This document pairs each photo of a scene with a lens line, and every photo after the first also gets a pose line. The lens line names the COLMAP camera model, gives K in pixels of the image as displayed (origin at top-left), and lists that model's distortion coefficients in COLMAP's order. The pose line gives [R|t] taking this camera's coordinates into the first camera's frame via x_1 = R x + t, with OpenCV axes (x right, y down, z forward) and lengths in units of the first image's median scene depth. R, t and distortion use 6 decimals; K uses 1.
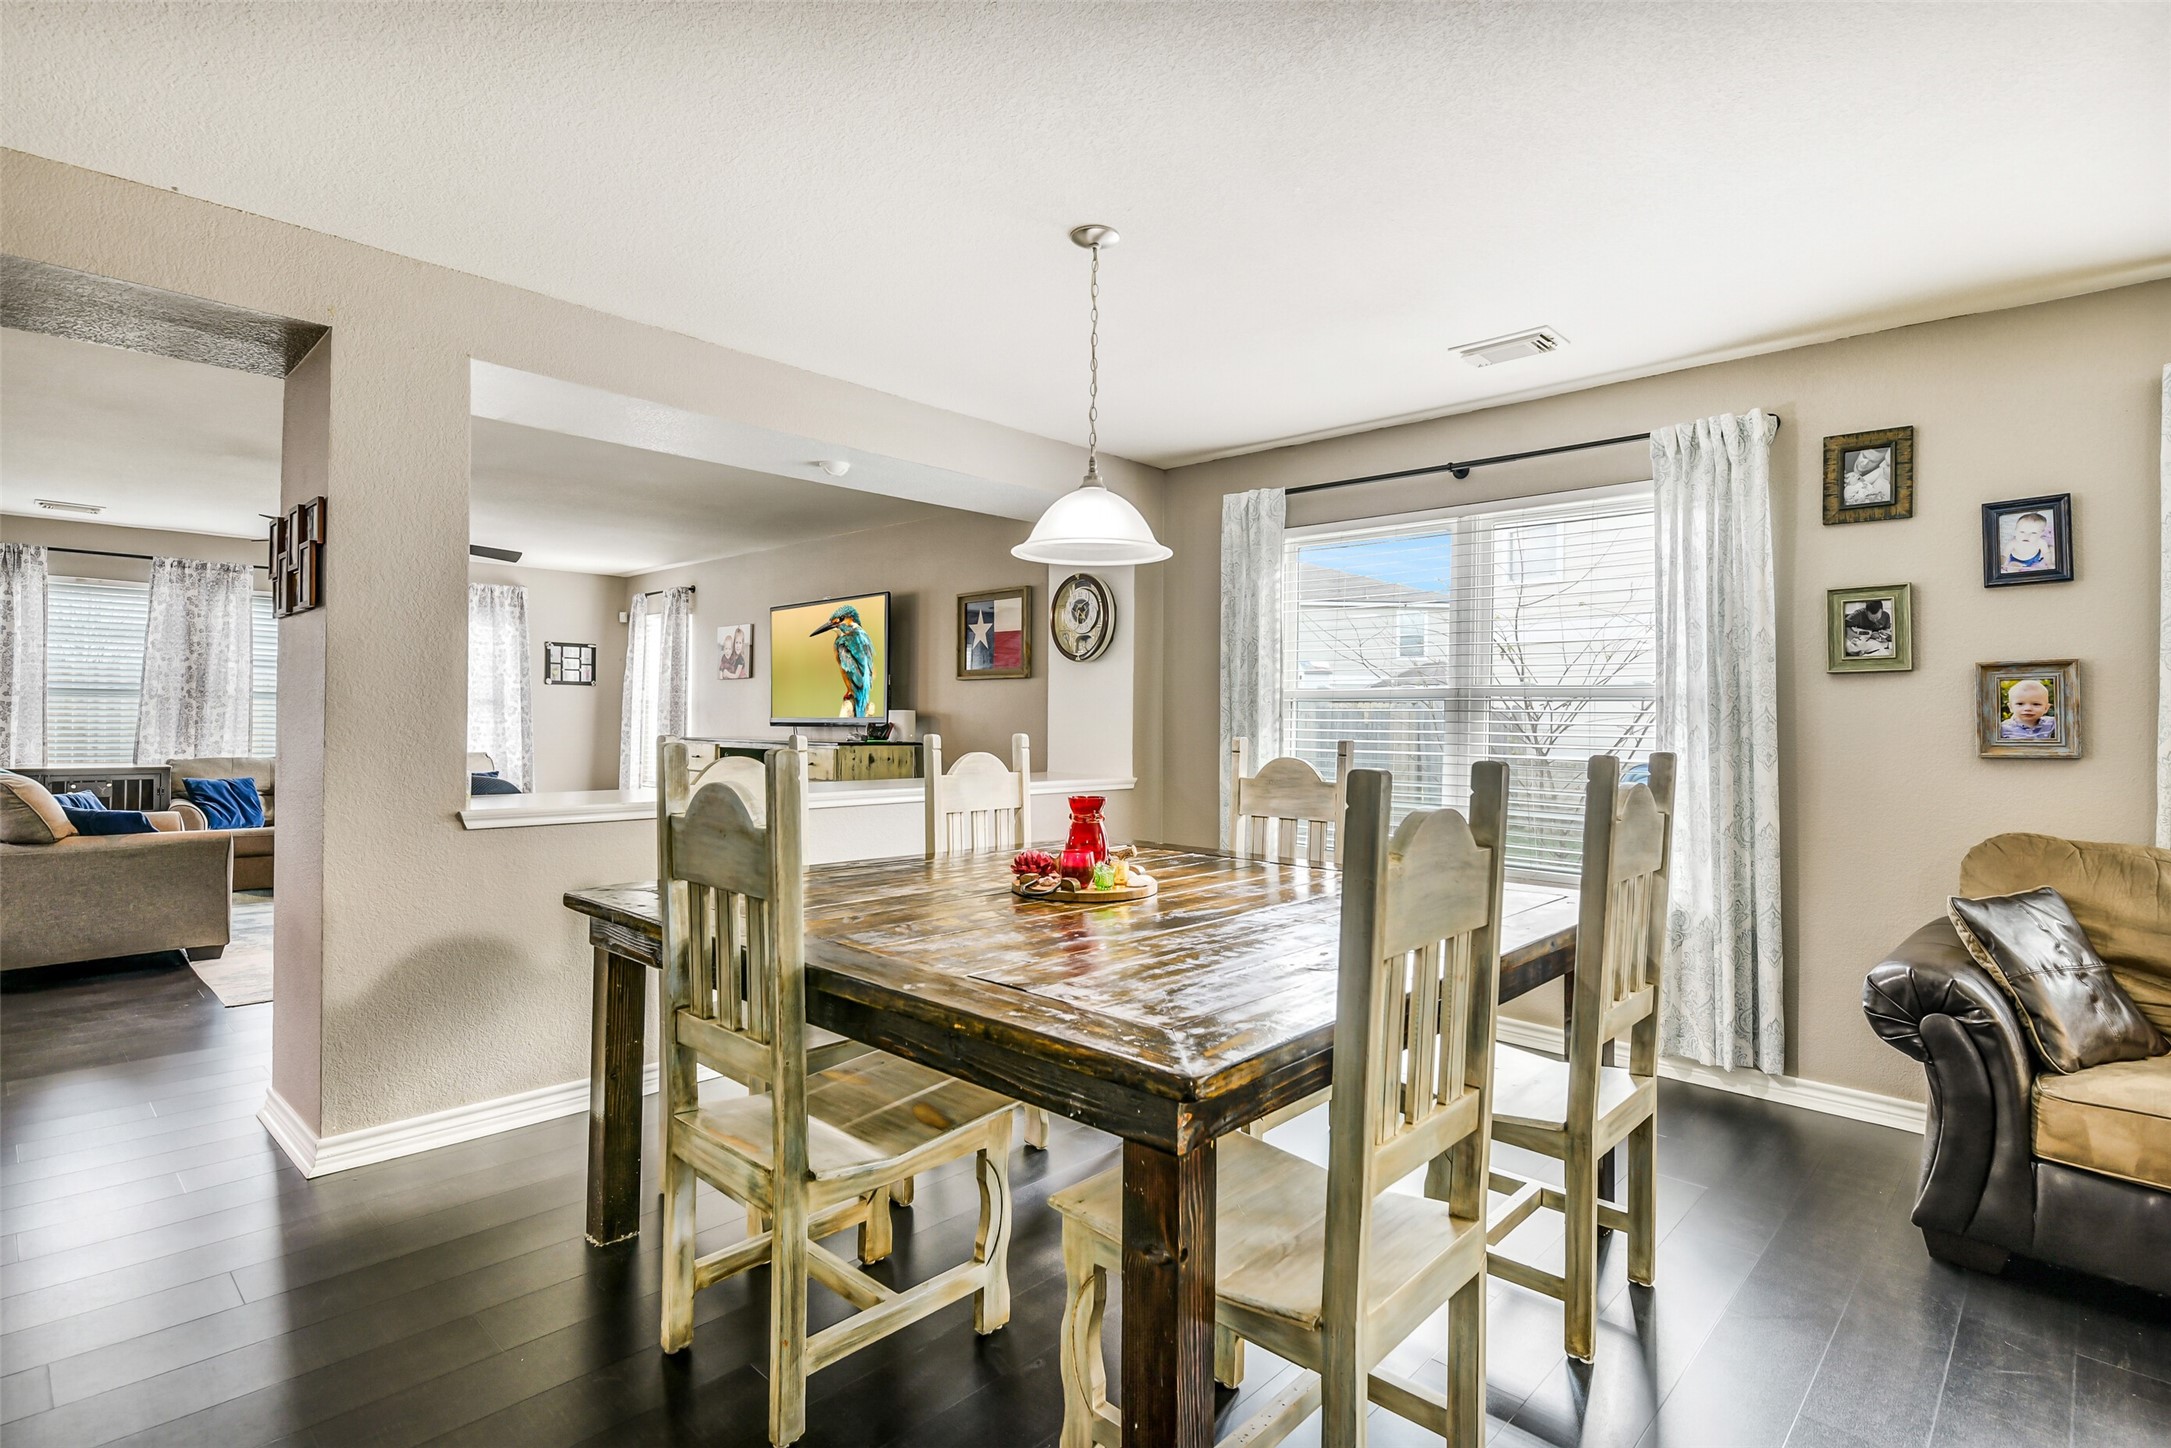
lens RADIAL K [[1053.0, 0, 1085.5], [0, 1053.0, 724.0], [0, 0, 1]] dist [0.002906, -0.011535]
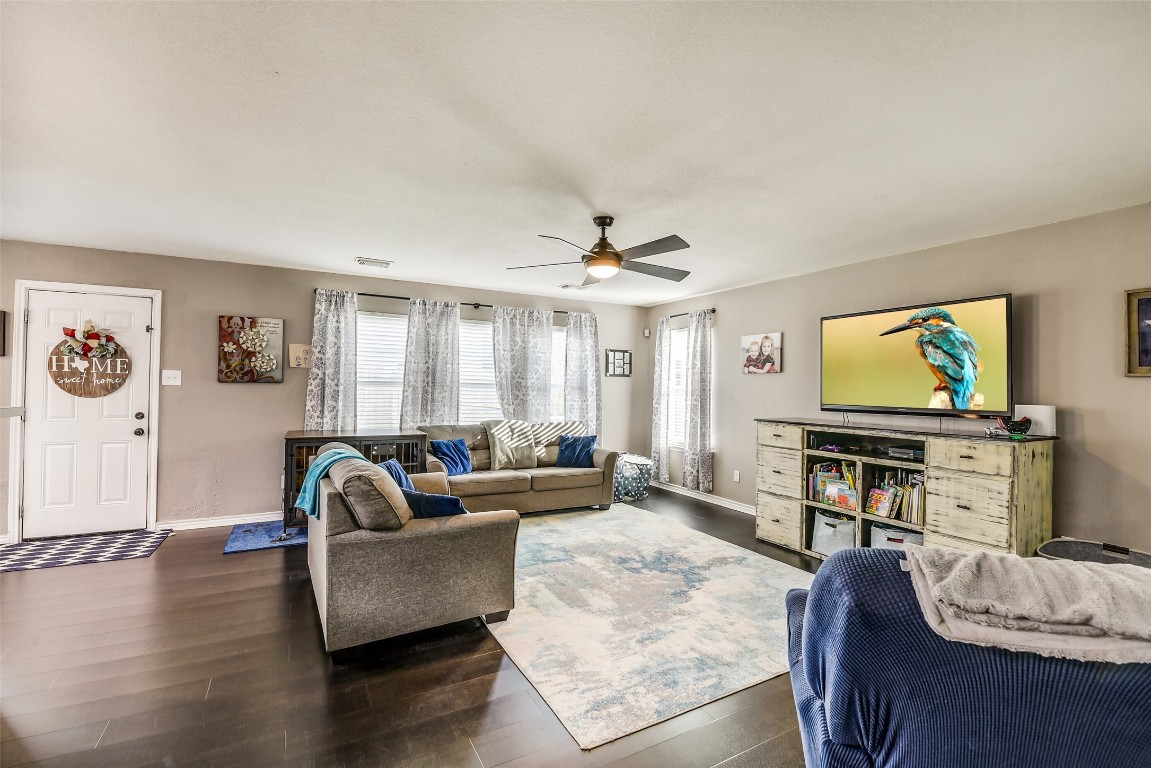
lens RADIAL K [[506.6, 0, 575.5], [0, 506.6, 384.0], [0, 0, 1]] dist [-0.013307, 0.000048]
pose [[0.950174, 0.000004, -0.311721, -0.412139], [-0.005104, 0.999866, -0.015547, -0.018744], [0.311679, 0.016364, 0.950047, 0.350662]]
